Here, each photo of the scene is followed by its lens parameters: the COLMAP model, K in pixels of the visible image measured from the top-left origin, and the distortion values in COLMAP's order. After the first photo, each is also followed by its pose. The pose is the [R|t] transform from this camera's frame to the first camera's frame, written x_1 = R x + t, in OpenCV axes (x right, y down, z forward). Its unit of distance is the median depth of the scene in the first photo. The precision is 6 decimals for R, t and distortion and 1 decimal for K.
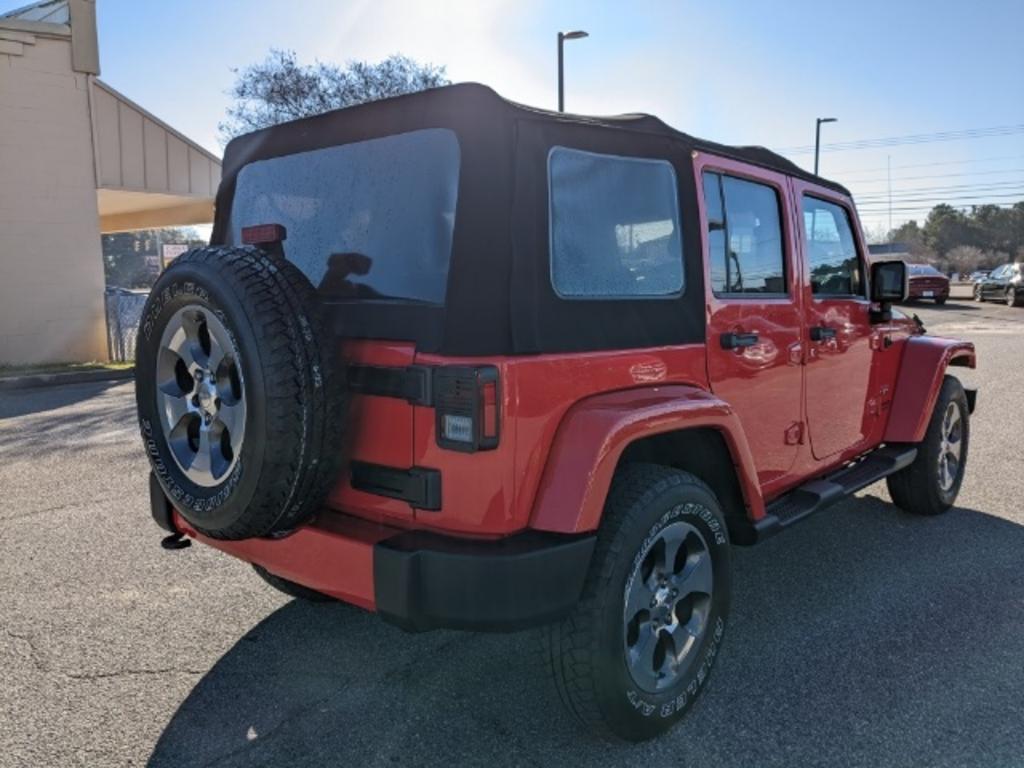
lens RADIAL K [[779.2, 0, 512.0], [0, 779.2, 384.0], [0, 0, 1]] dist [0.060008, -0.088668]
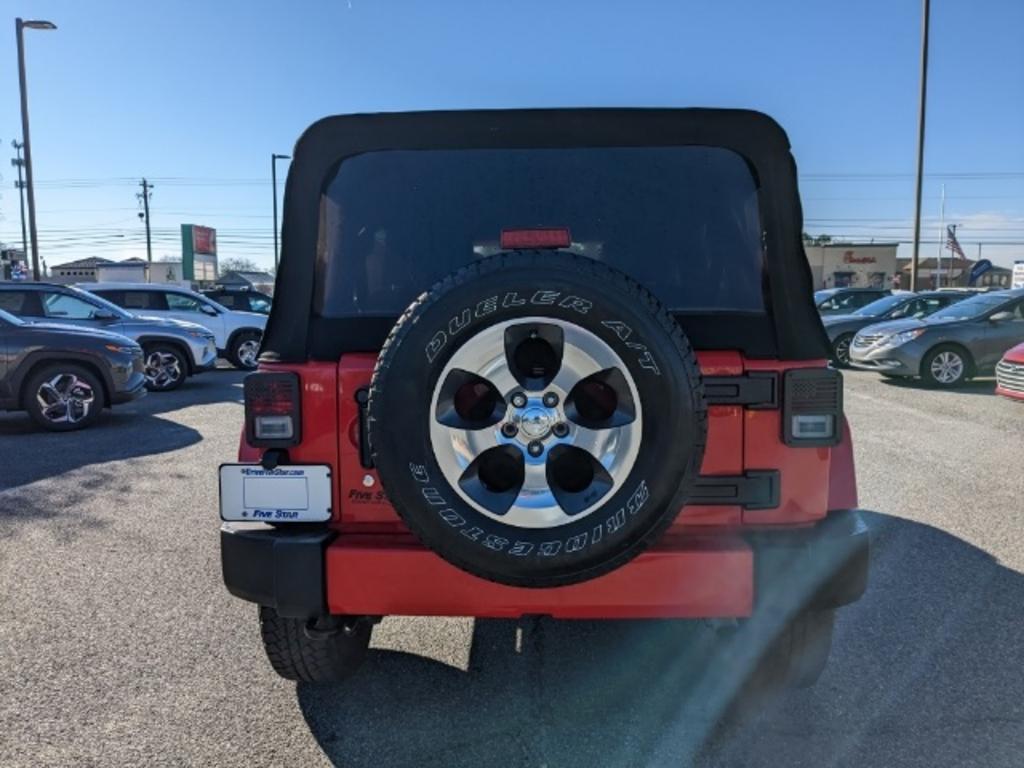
lens RADIAL K [[779.2, 0, 512.0], [0, 779.2, 384.0], [0, 0, 1]] dist [0.060008, -0.088668]
pose [[0.783634, -0.055116, 0.618773, -0.109086], [0.077492, 0.996949, -0.009337, -0.002485], [-0.616371, 0.055267, 0.785514, 0.039606]]
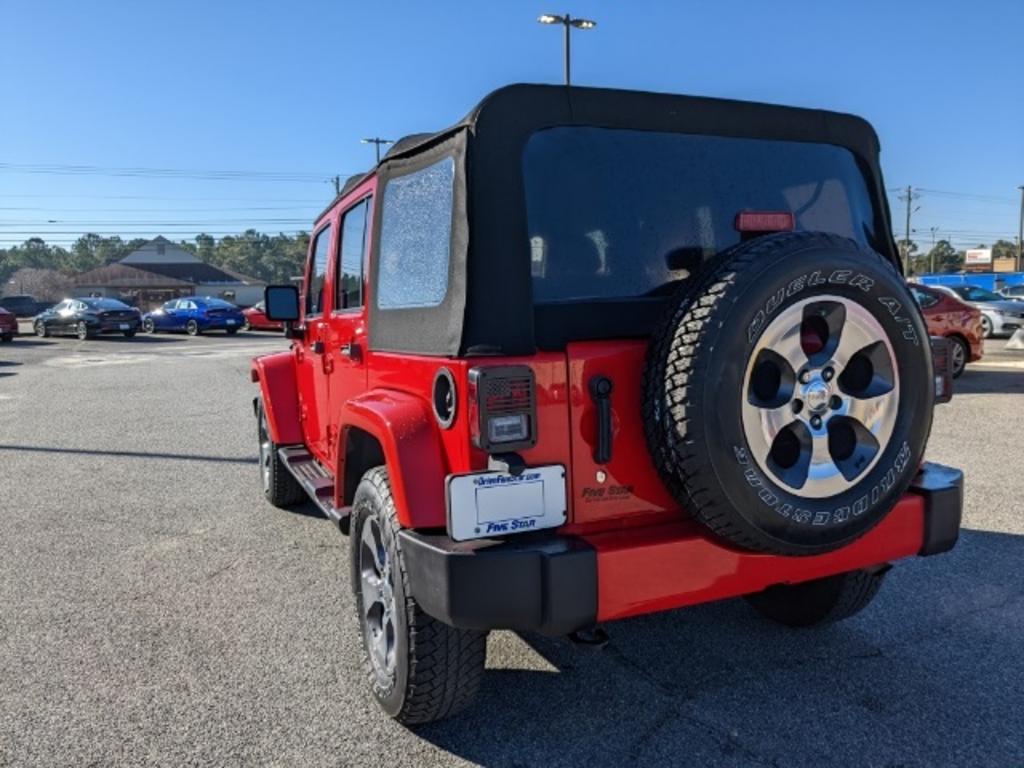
lens RADIAL K [[779.2, 0, 512.0], [0, 779.2, 384.0], [0, 0, 1]] dist [0.060008, -0.088668]
pose [[0.436341, -0.096002, 0.894645, -0.156672], [0.137631, 0.989712, 0.039077, -0.009670], [-0.889193, 0.106080, 0.445065, 0.105644]]
